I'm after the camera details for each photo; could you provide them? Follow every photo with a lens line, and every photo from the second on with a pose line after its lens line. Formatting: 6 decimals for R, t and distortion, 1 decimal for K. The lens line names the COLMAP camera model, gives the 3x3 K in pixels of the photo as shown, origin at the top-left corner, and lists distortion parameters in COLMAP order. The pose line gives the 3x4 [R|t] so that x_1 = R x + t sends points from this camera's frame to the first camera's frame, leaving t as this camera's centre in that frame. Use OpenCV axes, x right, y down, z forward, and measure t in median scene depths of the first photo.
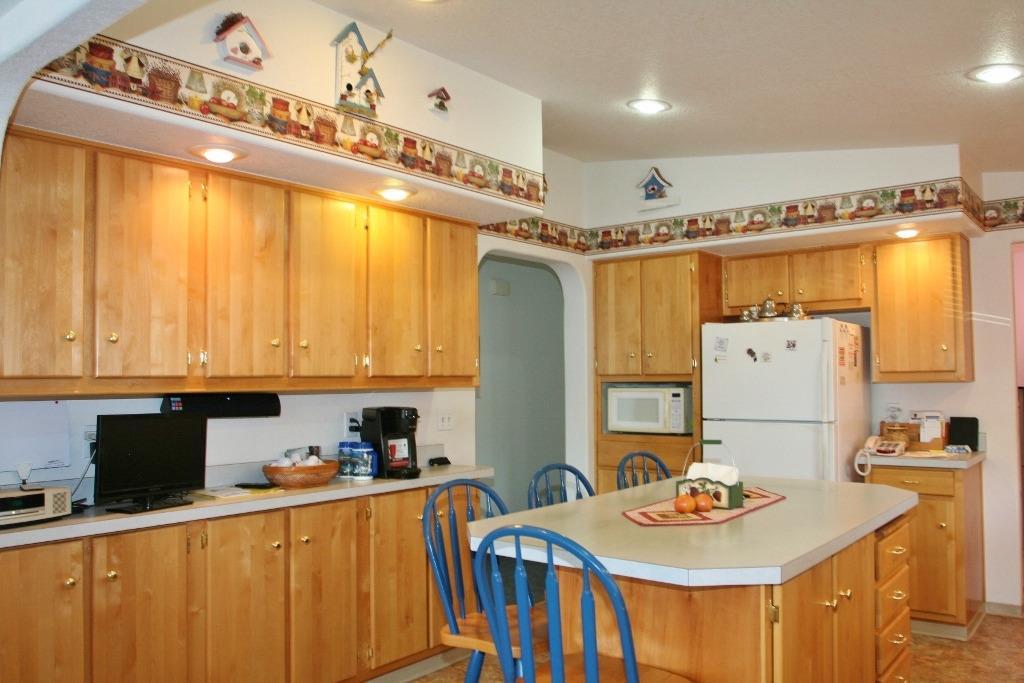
lens RADIAL K [[815.6, 0, 512.8], [0, 815.6, 344.6], [0, 0, 1]] dist [-0.076723, 0.039064]
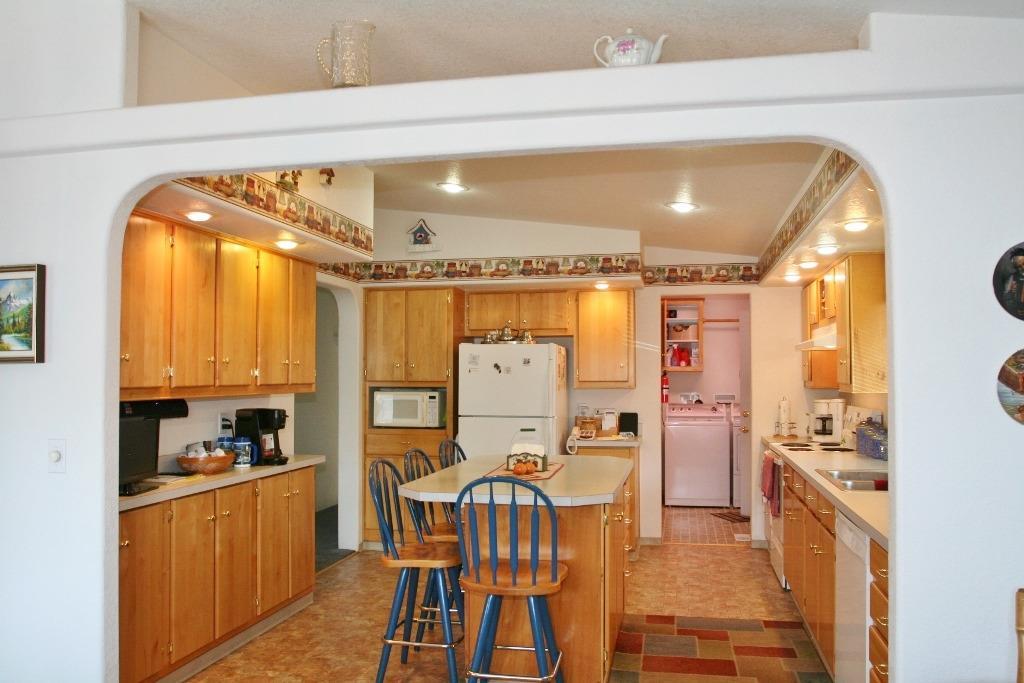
lens RADIAL K [[815.6, 0, 517.4], [0, 815.6, 351.0], [0, 0, 1]] dist [-0.076723, 0.039064]
pose [[0.890764, 0.021723, 0.453948, -0.327413], [-0.026748, 0.999631, 0.004651, -0.025729], [-0.453679, -0.016285, 0.891016, -0.257675]]
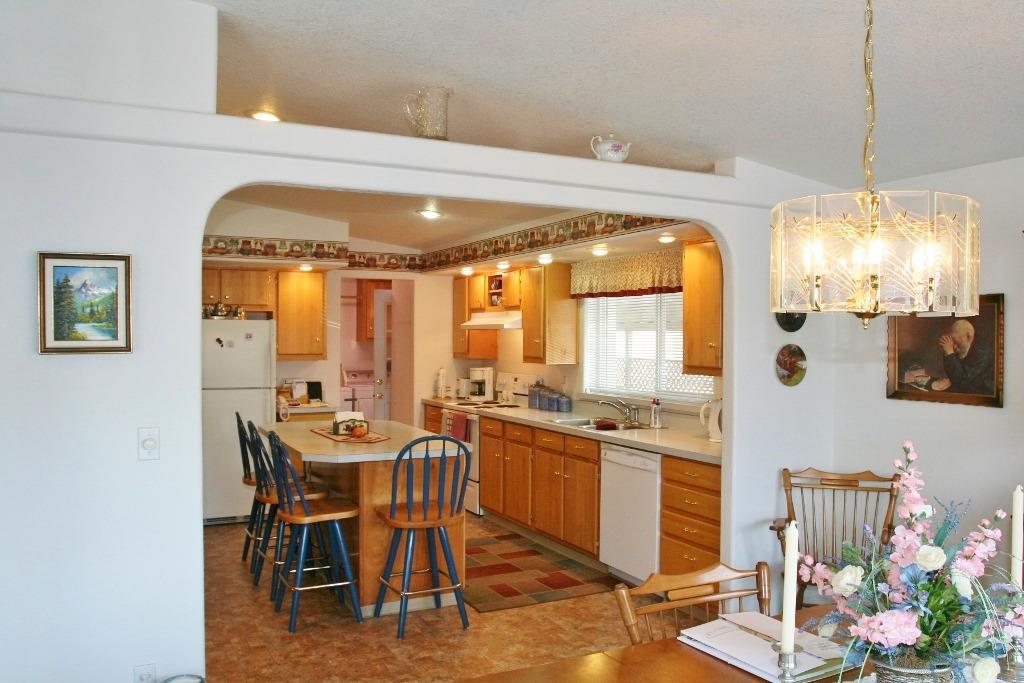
lens RADIAL K [[815.6, 0, 514.7], [0, 815.6, 340.2], [0, 0, 1]] dist [-0.076723, 0.039064]
pose [[0.417533, 0.009668, 0.908610, -0.852968], [-0.048599, 0.998750, 0.011706, -0.036284], [-0.907361, -0.049045, 0.417481, -0.065264]]
